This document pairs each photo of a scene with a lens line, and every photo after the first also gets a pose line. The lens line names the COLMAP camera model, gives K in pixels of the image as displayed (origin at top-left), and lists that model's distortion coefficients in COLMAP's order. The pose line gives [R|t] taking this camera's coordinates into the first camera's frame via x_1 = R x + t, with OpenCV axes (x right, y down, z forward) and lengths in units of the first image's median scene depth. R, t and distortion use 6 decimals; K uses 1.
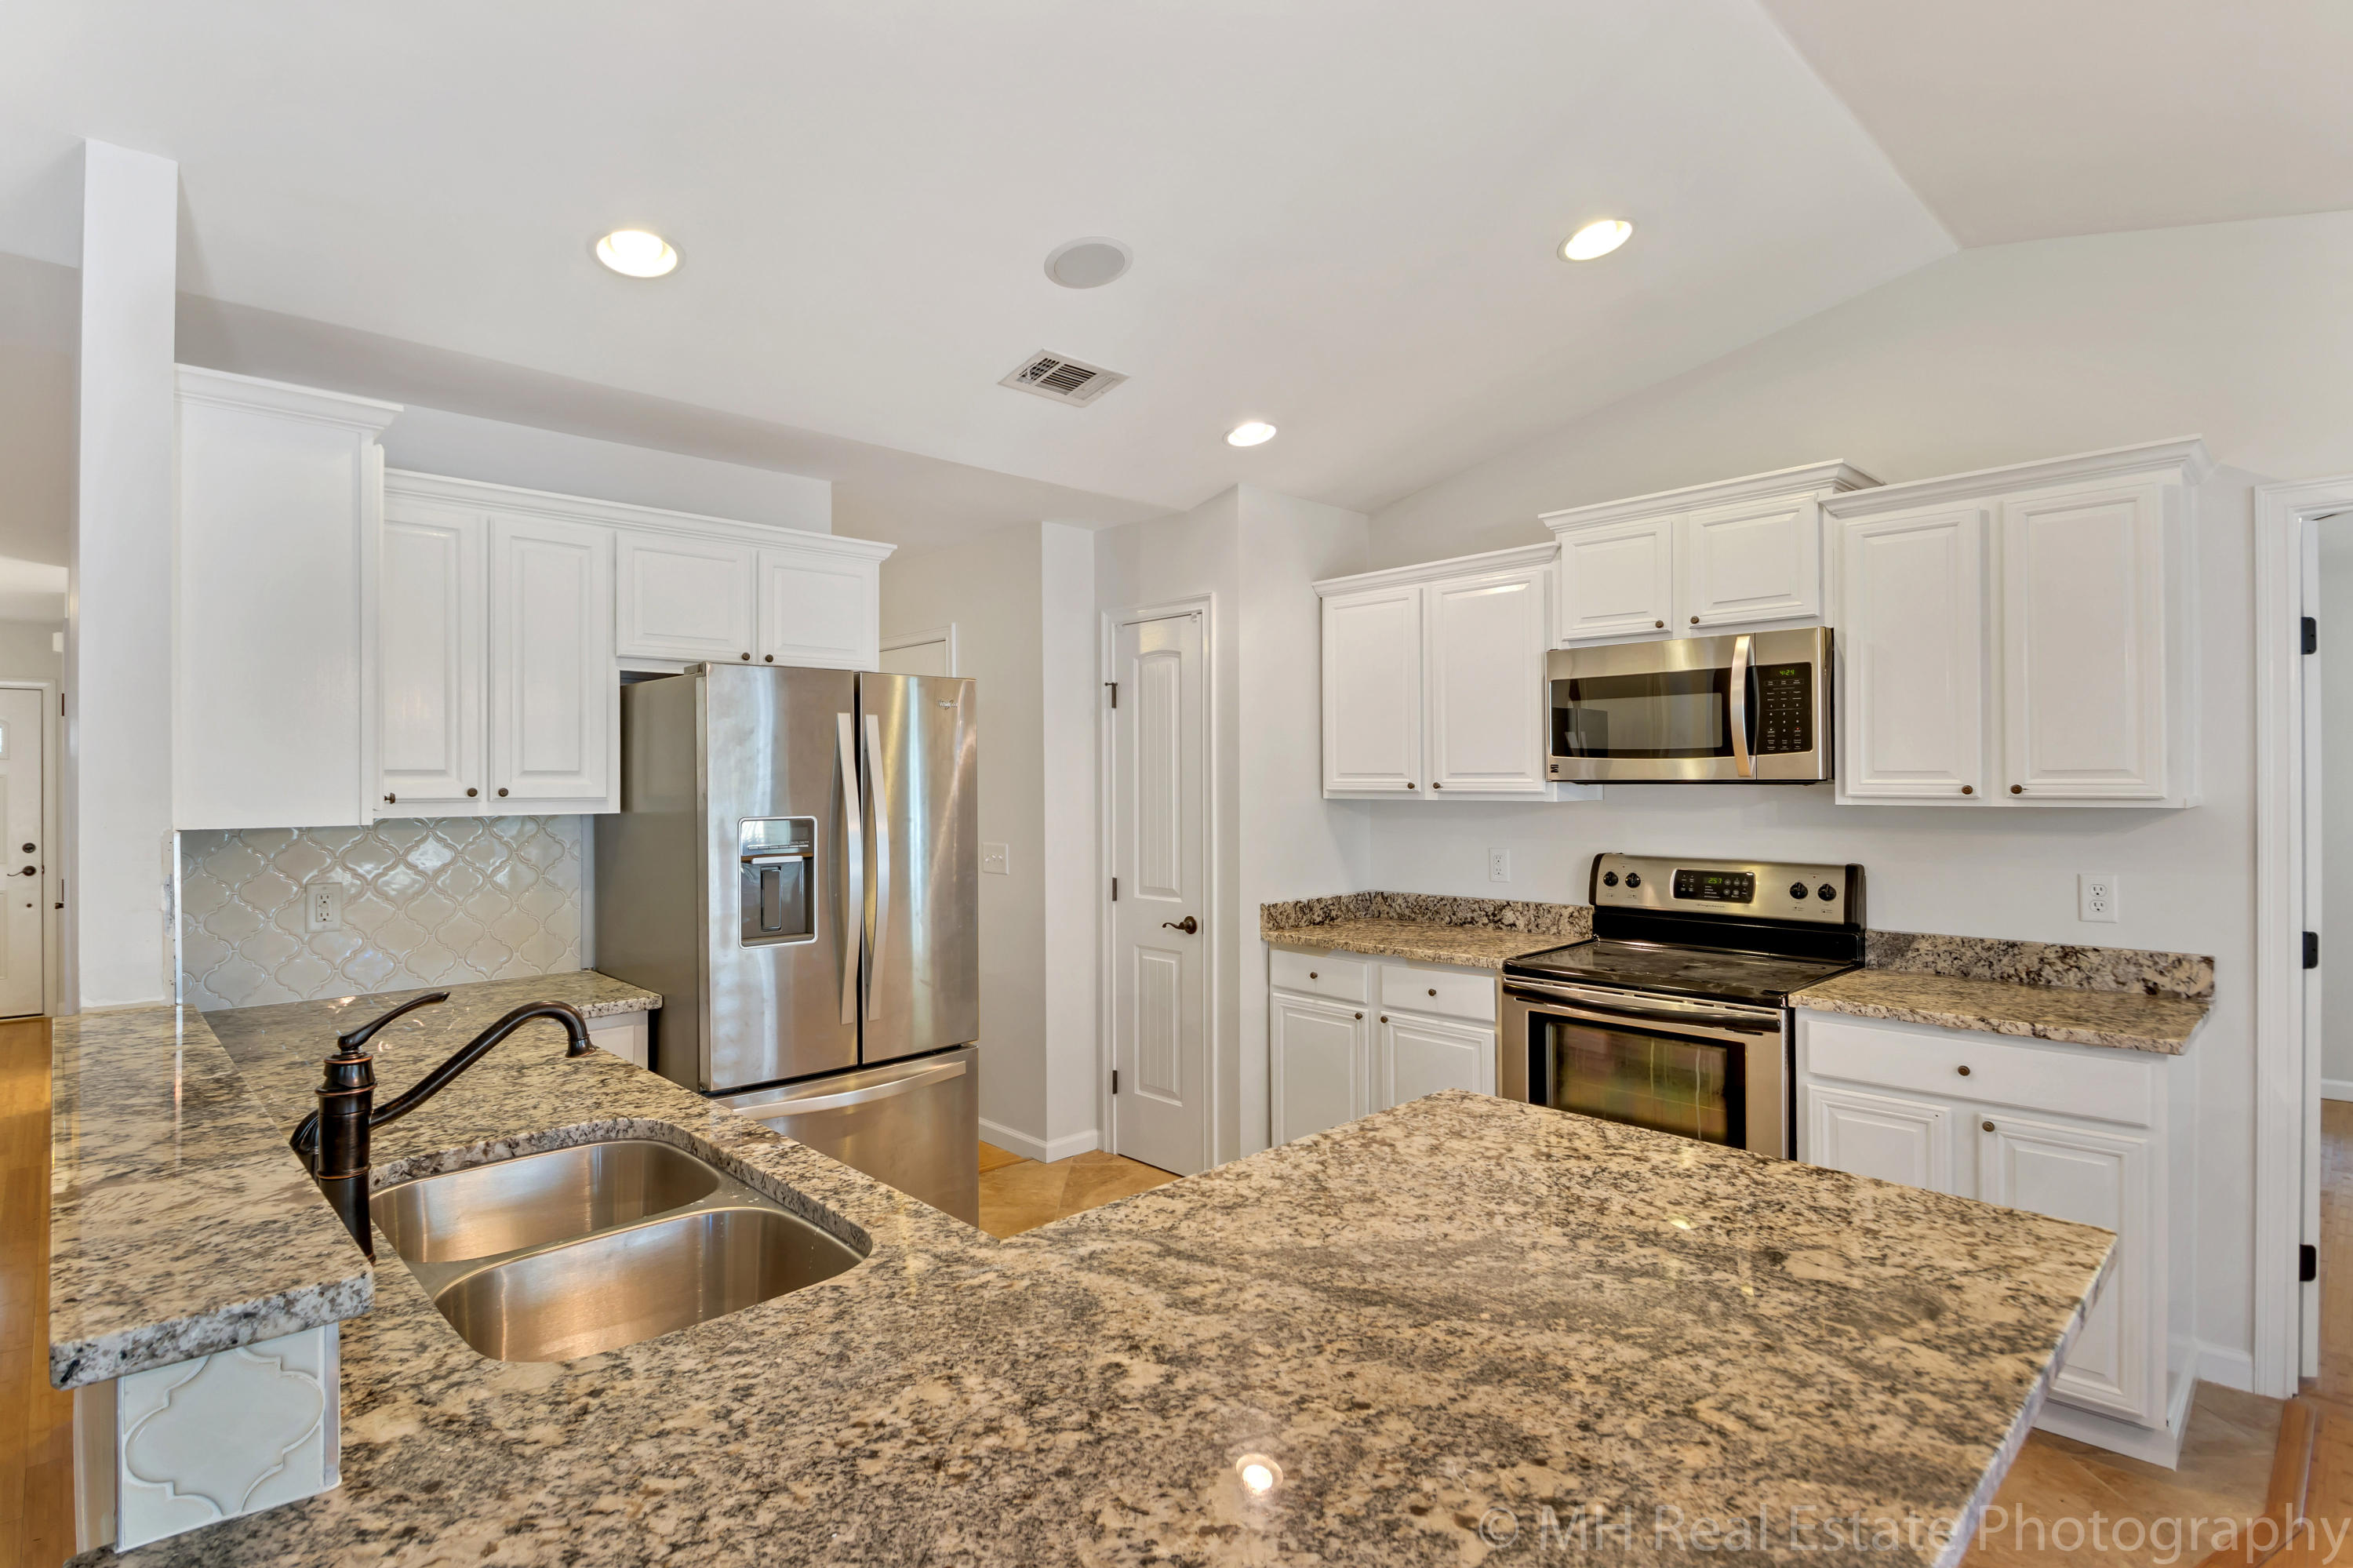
lens RADIAL K [[1155.7, 0, 1176.5], [0, 1155.7, 784.0], [0, 0, 1]] dist [-0.000194, -0.000047]
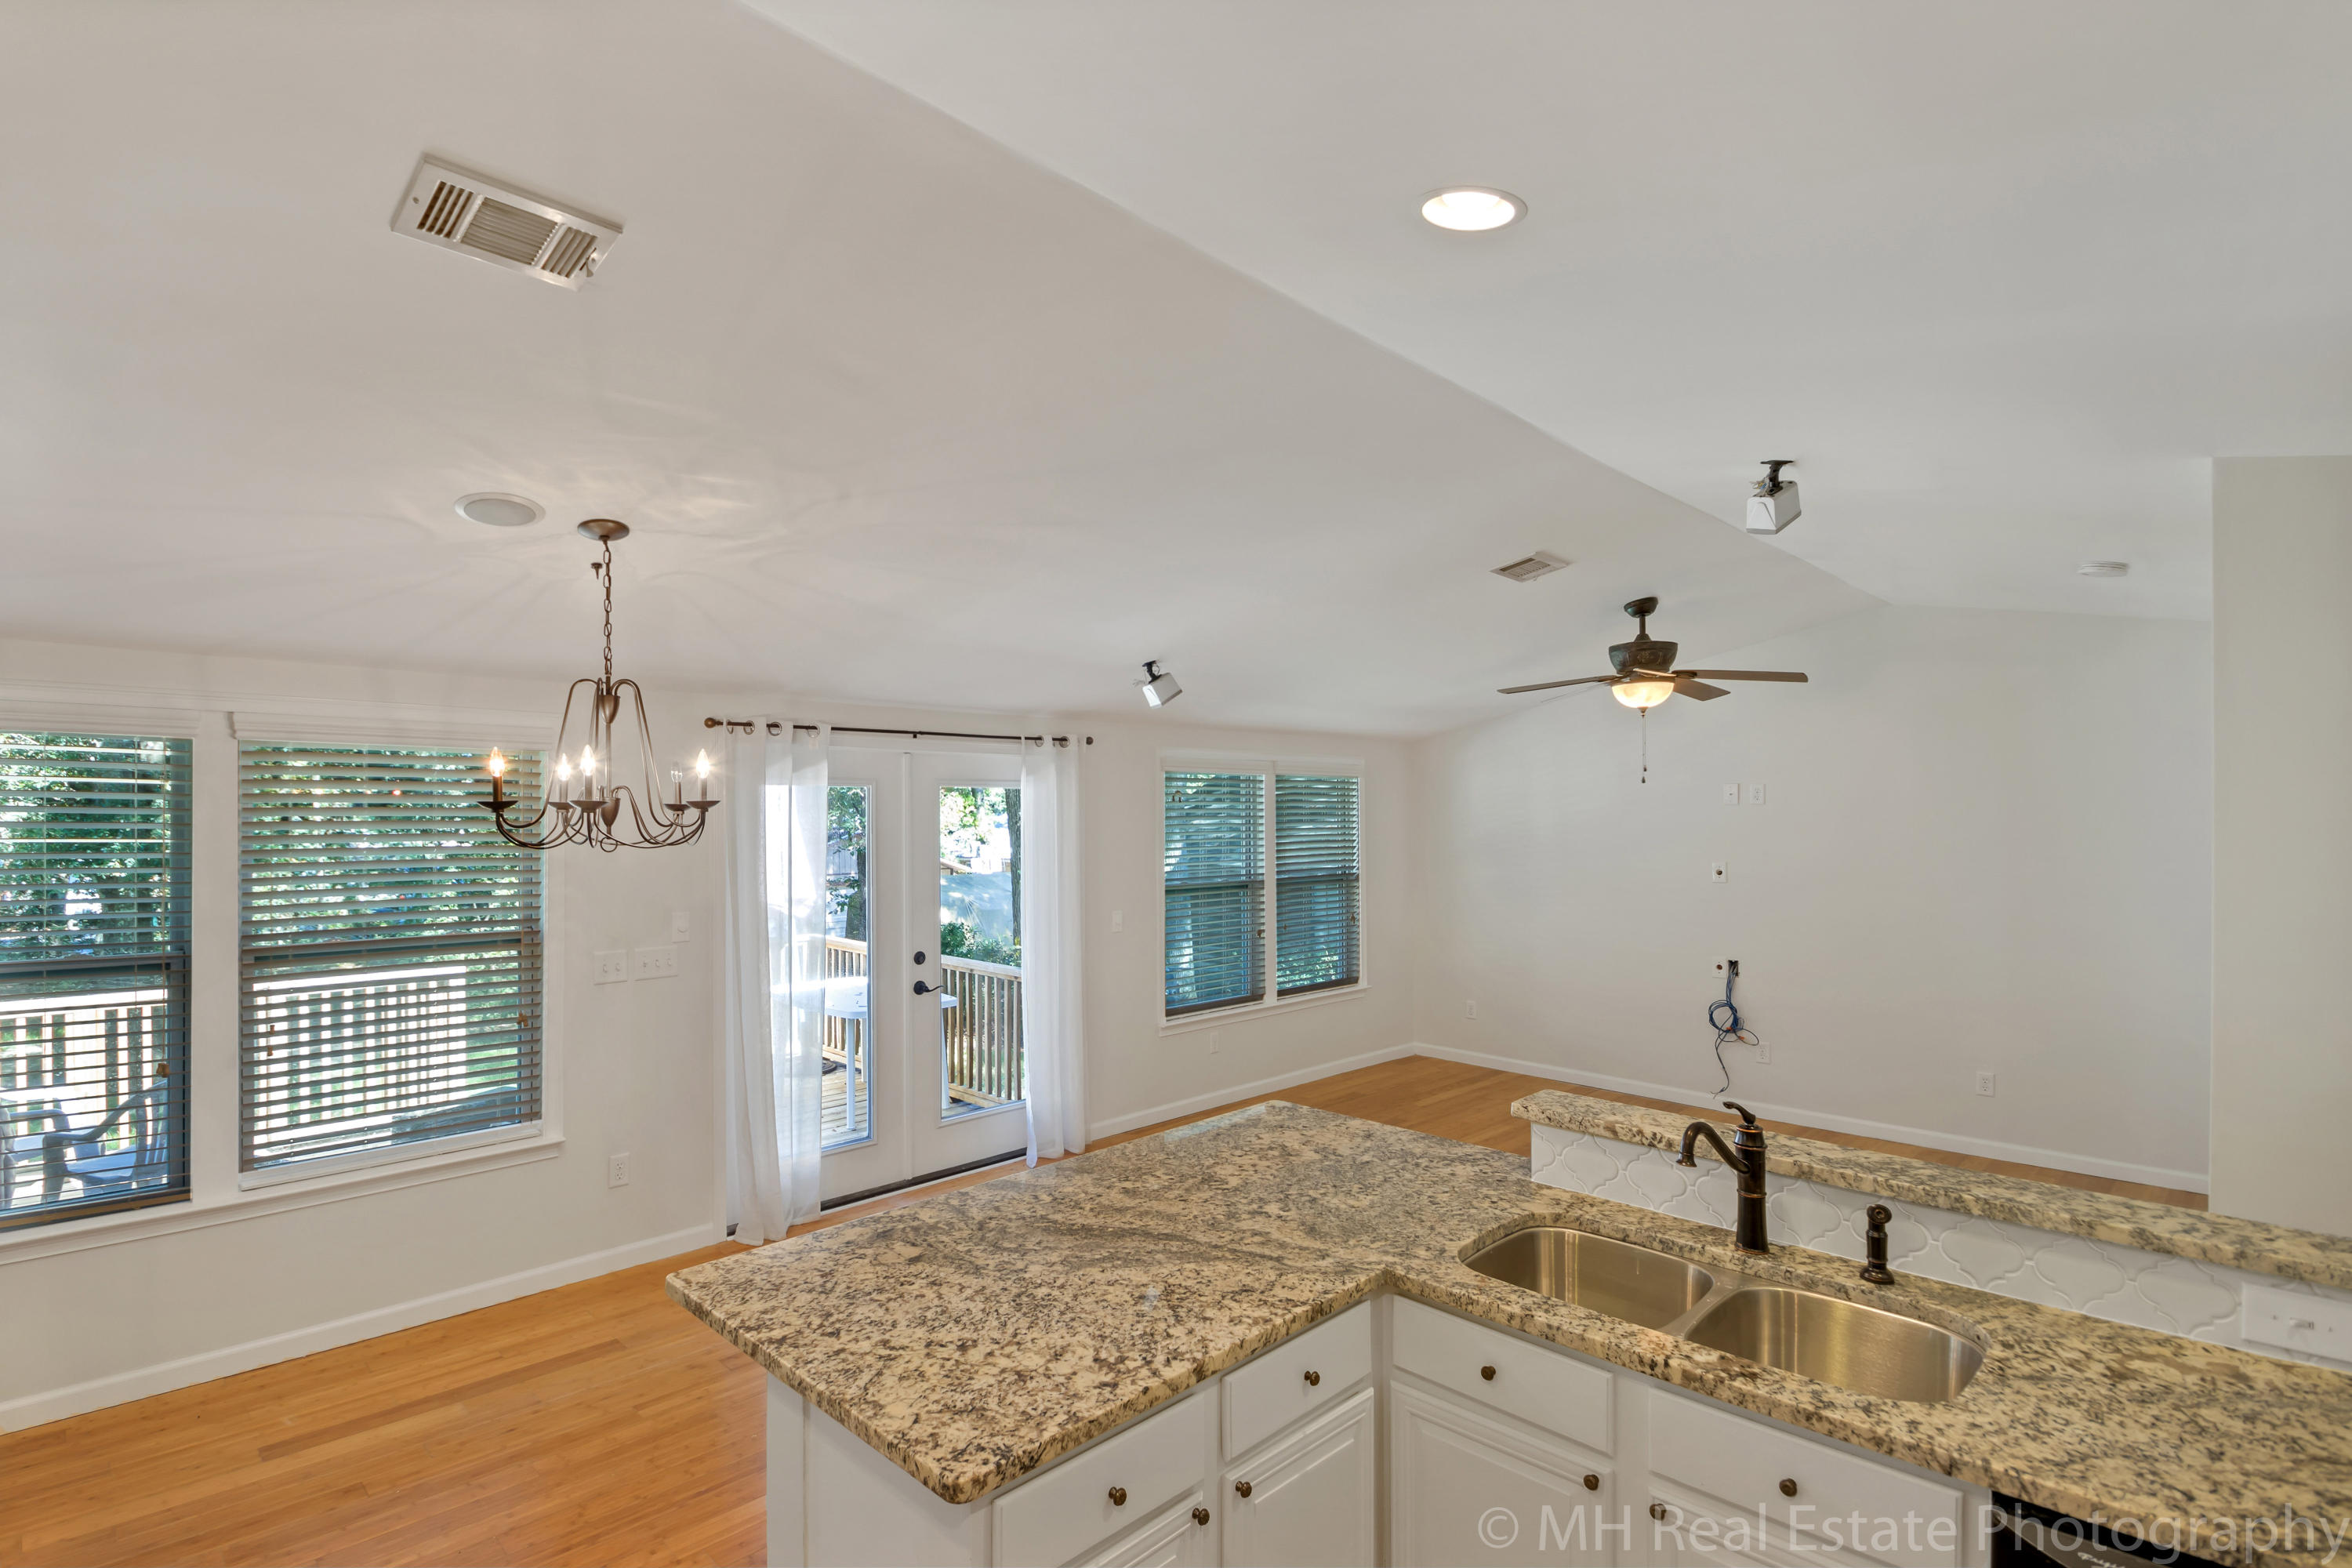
lens RADIAL K [[1155.2, 0, 1176.0], [0, 1155.2, 784.0], [0, 0, 1]] dist [-0.000194, -0.000047]
pose [[-0.999480, 0.005403, -0.031796, 0.182536], [0.006000, 0.999807, -0.018712, -0.237086], [0.031689, -0.018893, -0.999319, 2.597114]]
